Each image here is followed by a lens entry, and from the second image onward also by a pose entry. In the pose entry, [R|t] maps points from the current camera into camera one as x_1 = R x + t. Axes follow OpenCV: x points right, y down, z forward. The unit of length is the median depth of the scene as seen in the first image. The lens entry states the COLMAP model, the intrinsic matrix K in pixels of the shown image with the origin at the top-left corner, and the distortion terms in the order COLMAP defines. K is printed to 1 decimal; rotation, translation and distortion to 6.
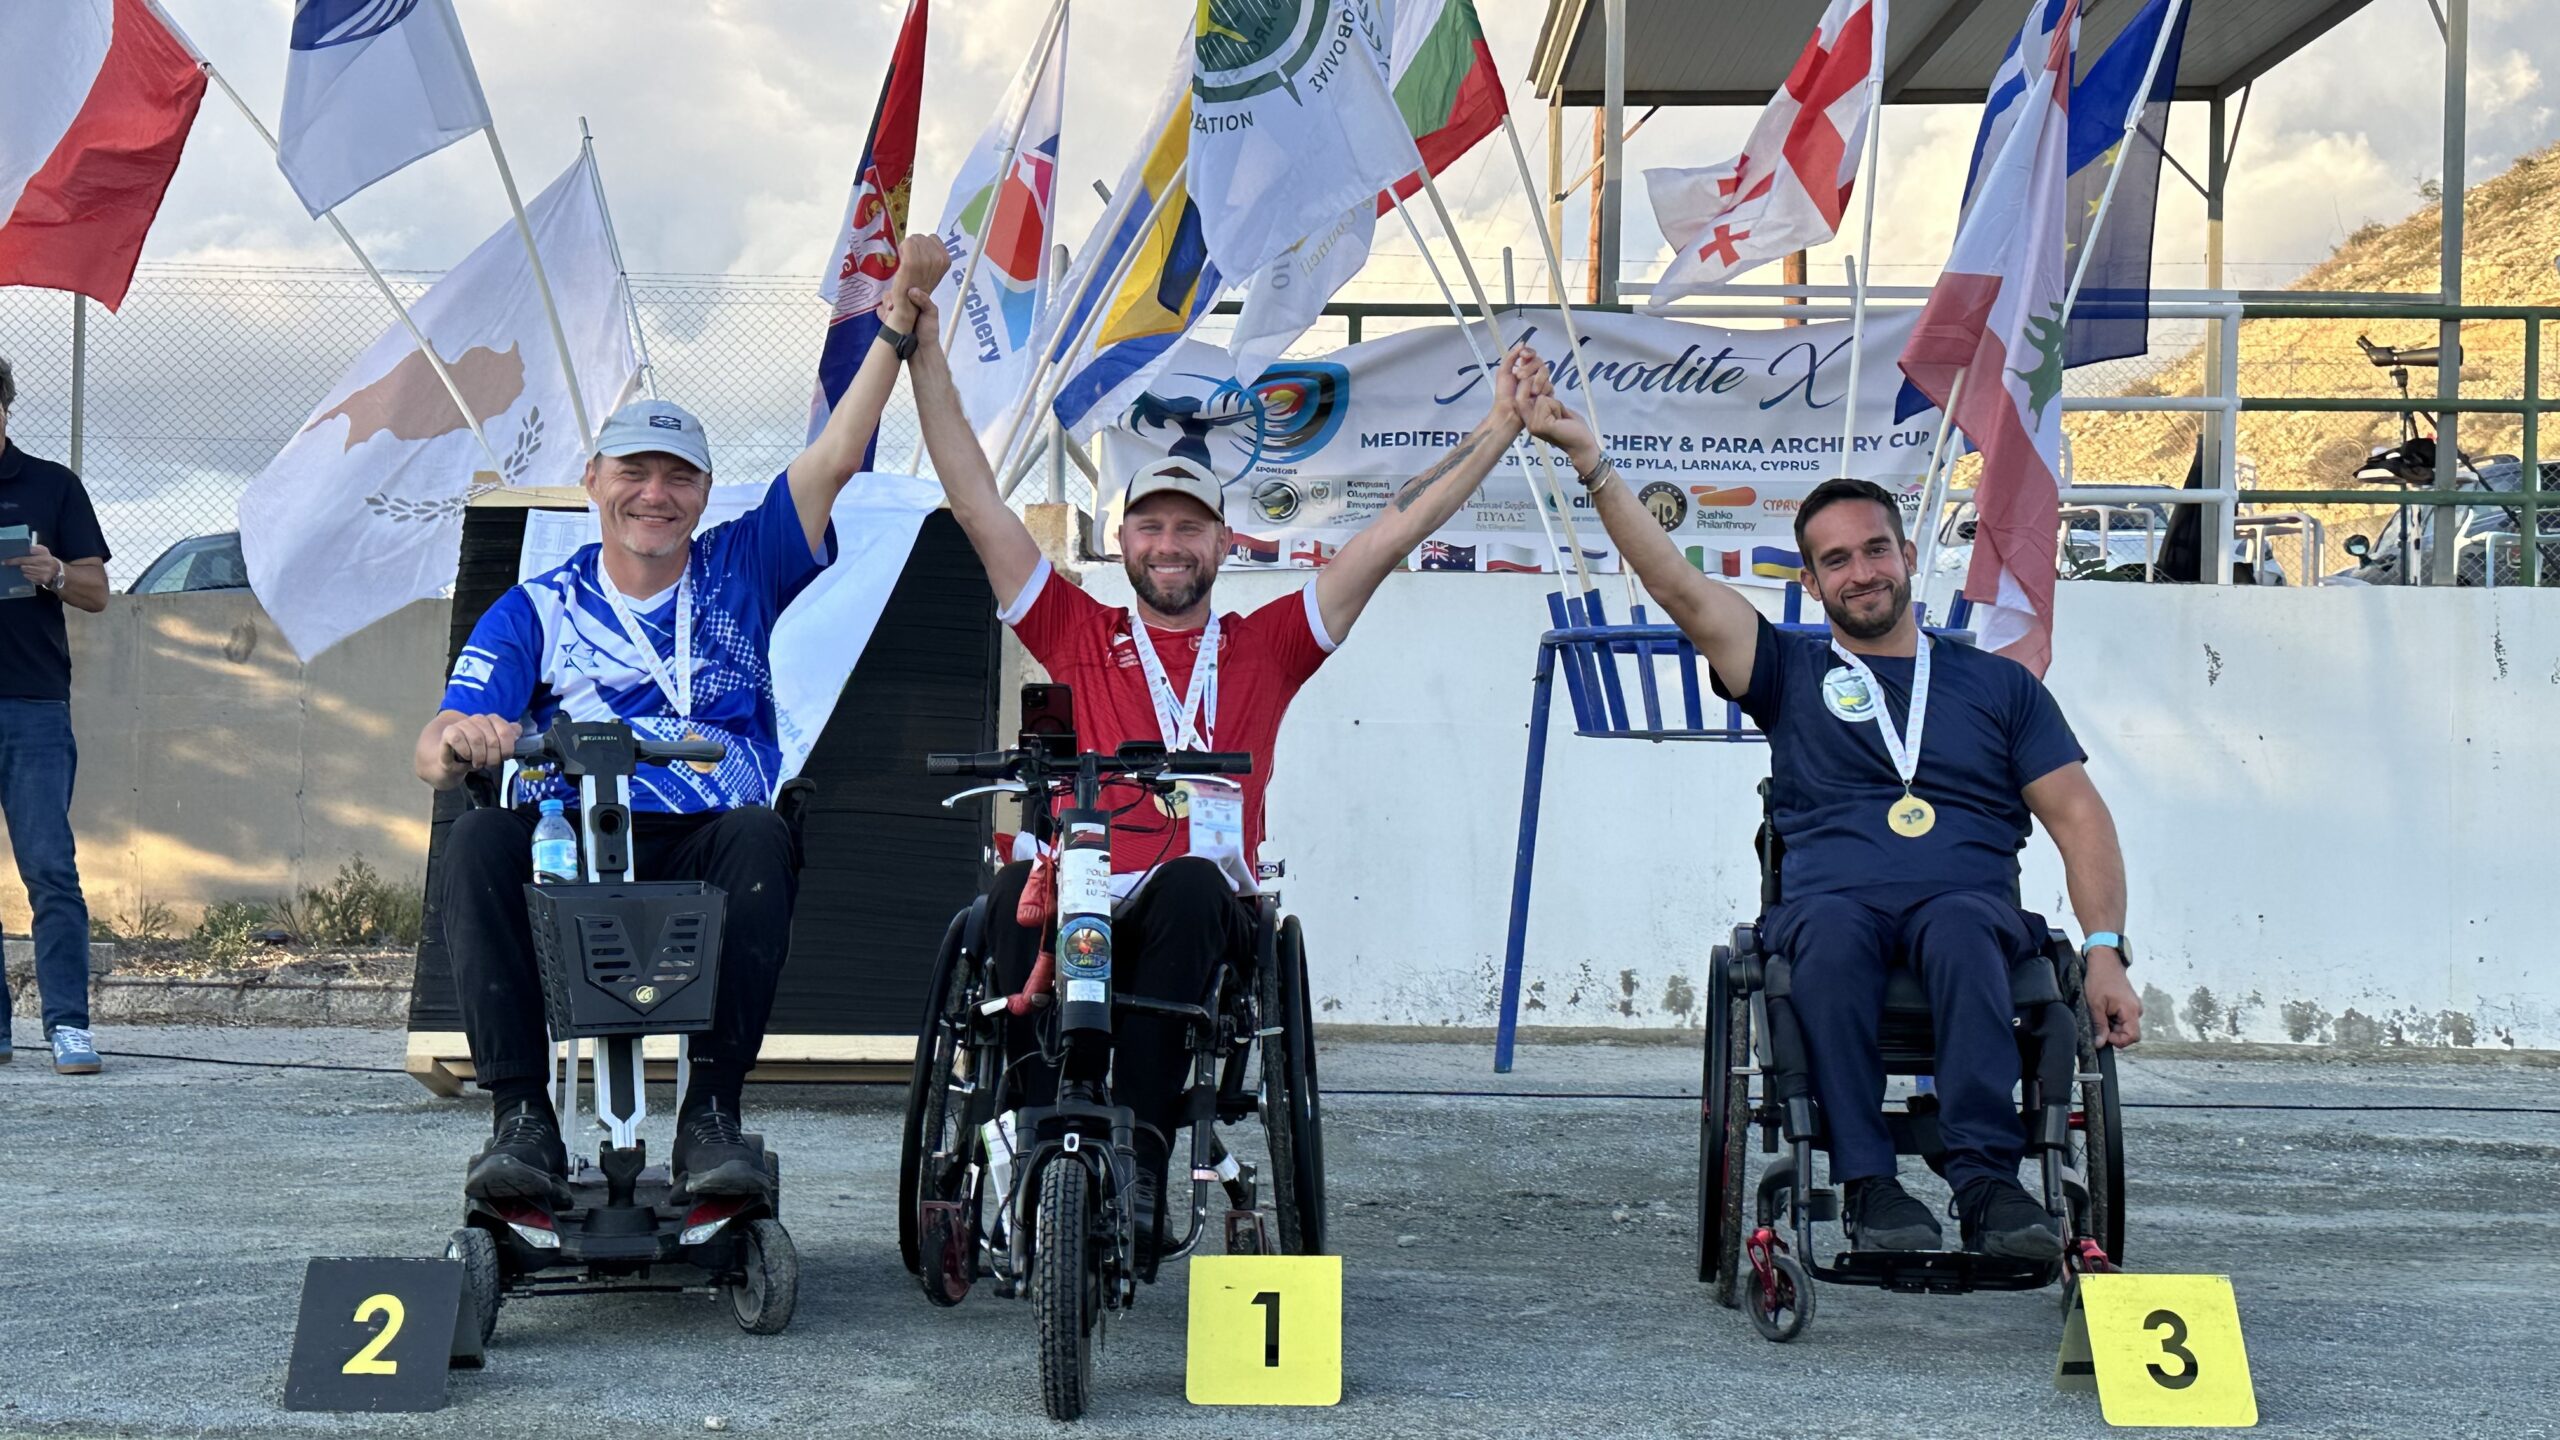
lens RADIAL K [[3156.2, 0, 1280.0], [0, 3156.2, 720.0], [0, 0, 1]] dist [0.177347, -0.328084]
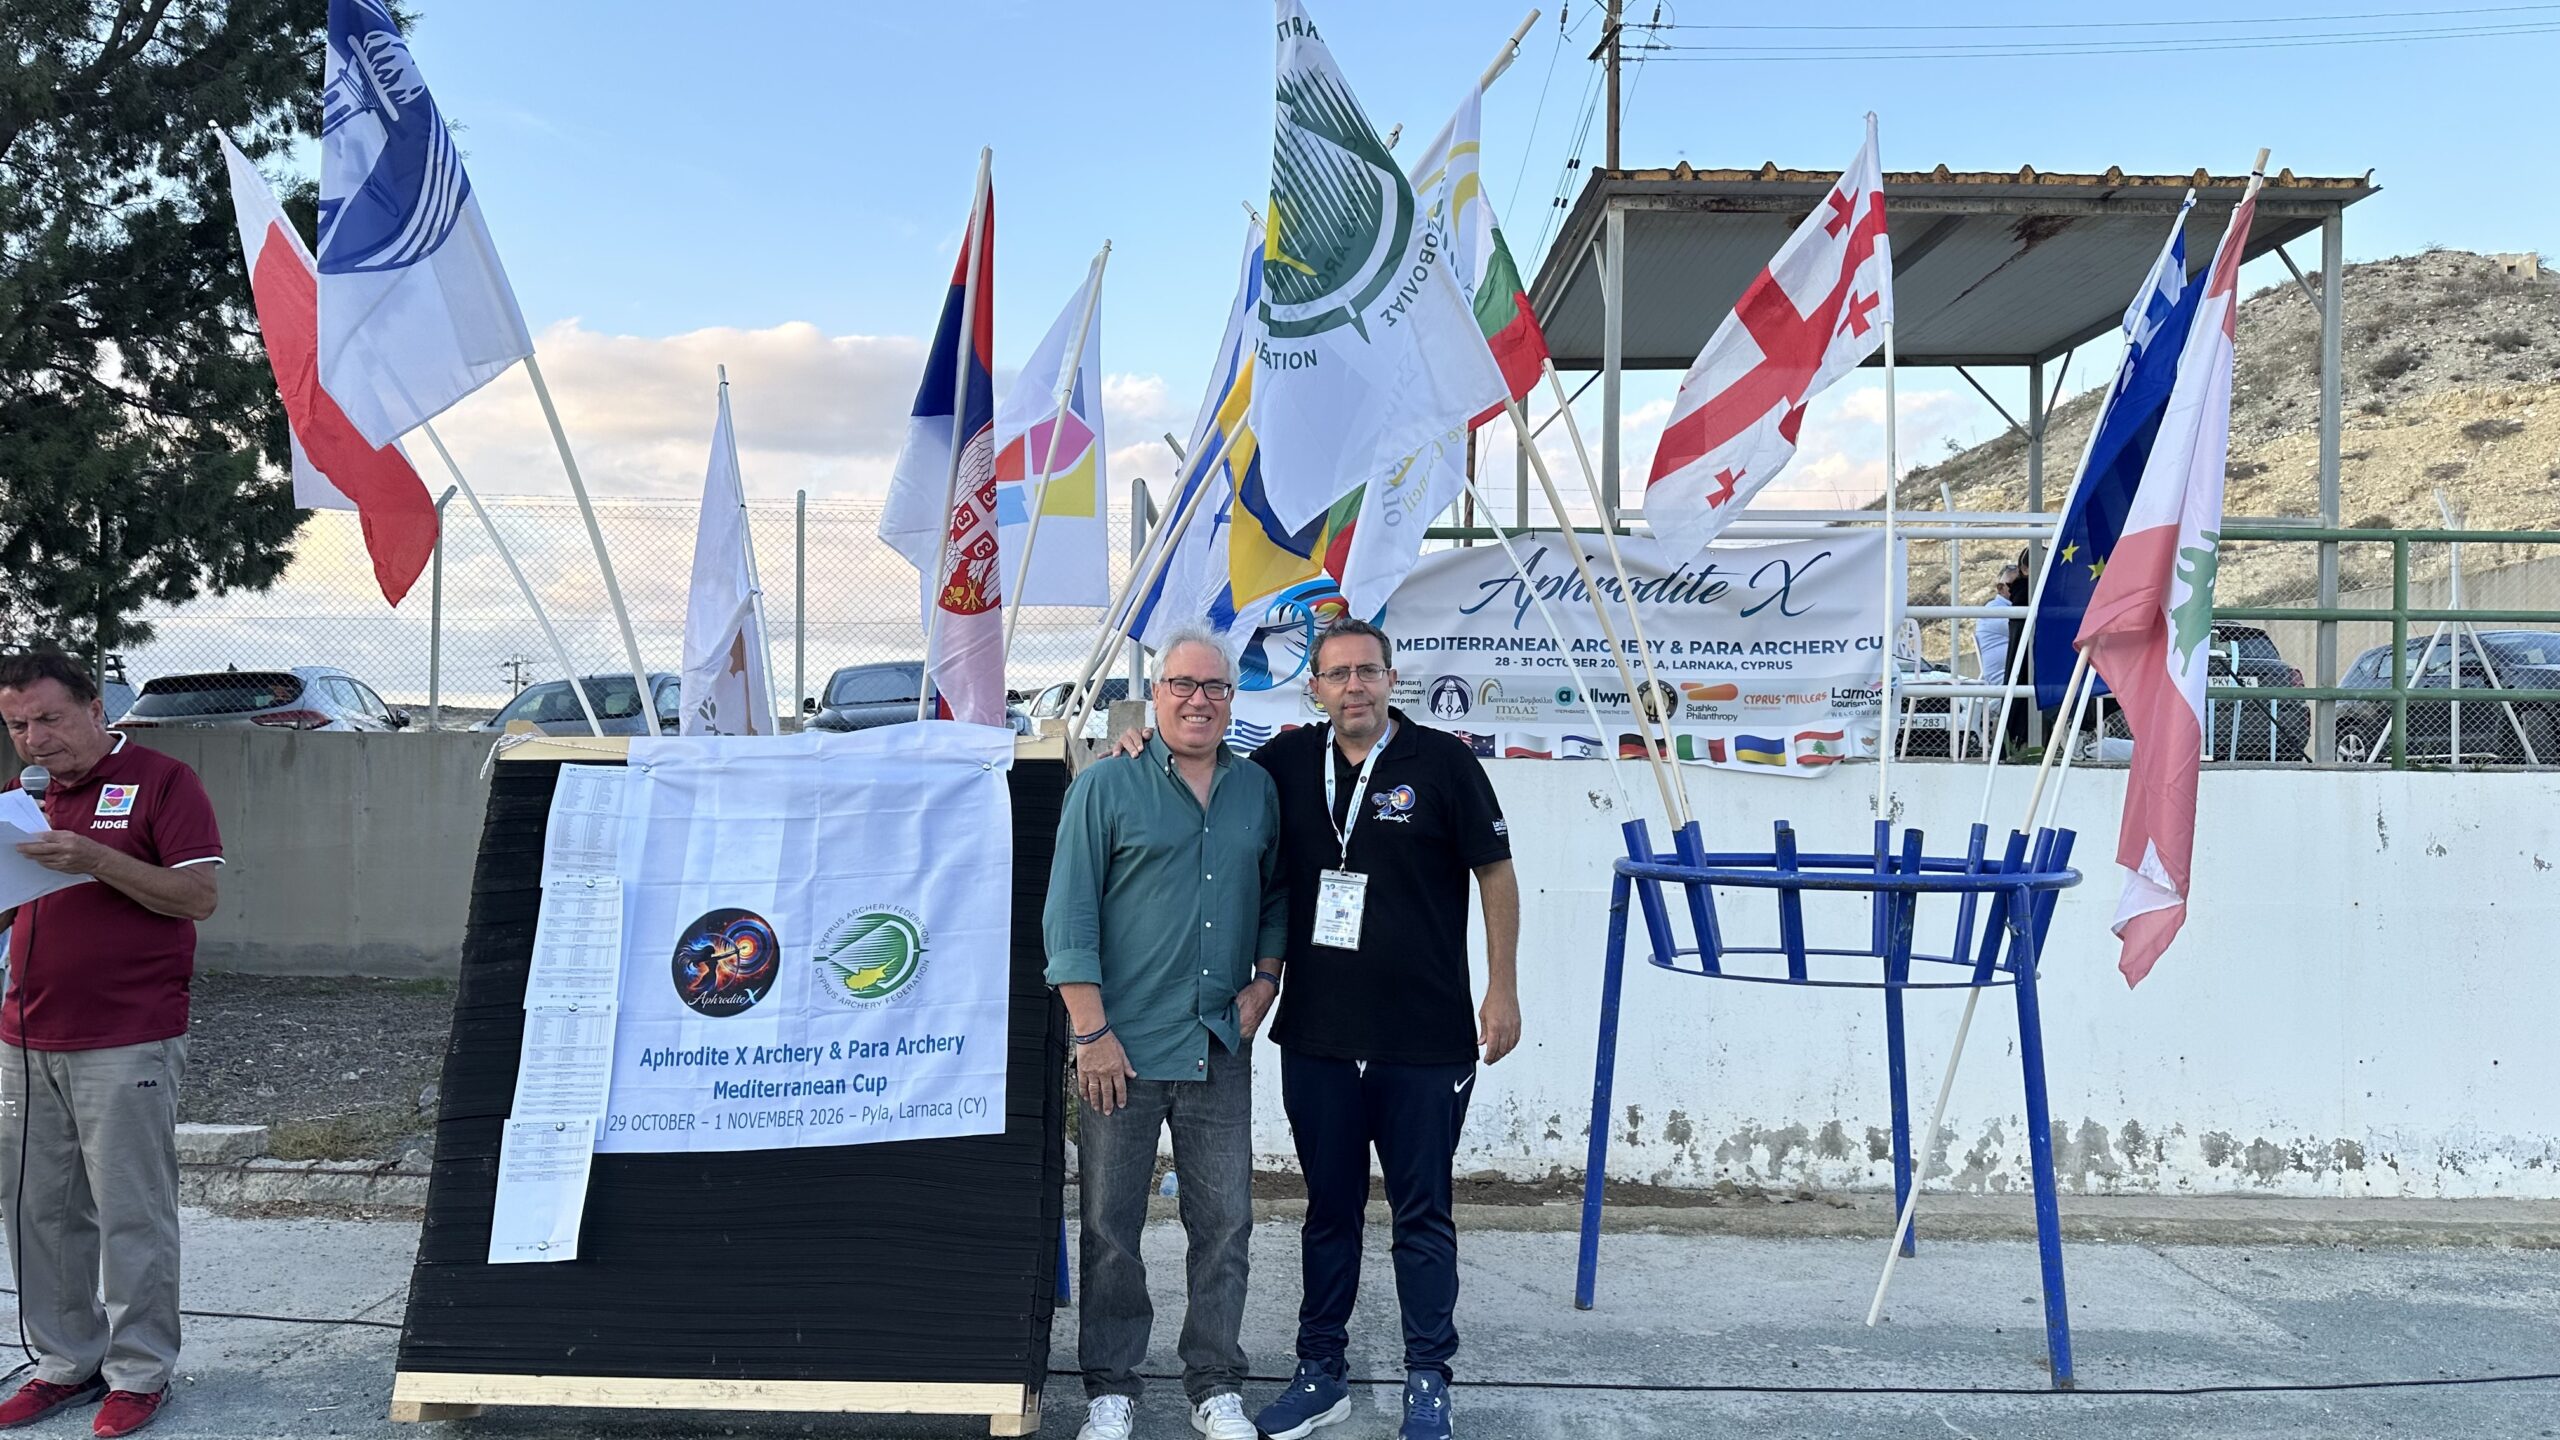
lens RADIAL K [[1793.7, 0, 1273.8], [0, 1793.7, 733.5], [0, 0, 1]] dist [0.094458, -0.115187]
pose [[0.999991, -0.002928, 0.003084, -0.022202], [0.002953, 0.999963, -0.008097, -0.051303], [-0.003061, 0.008106, 0.999962, 0.344888]]
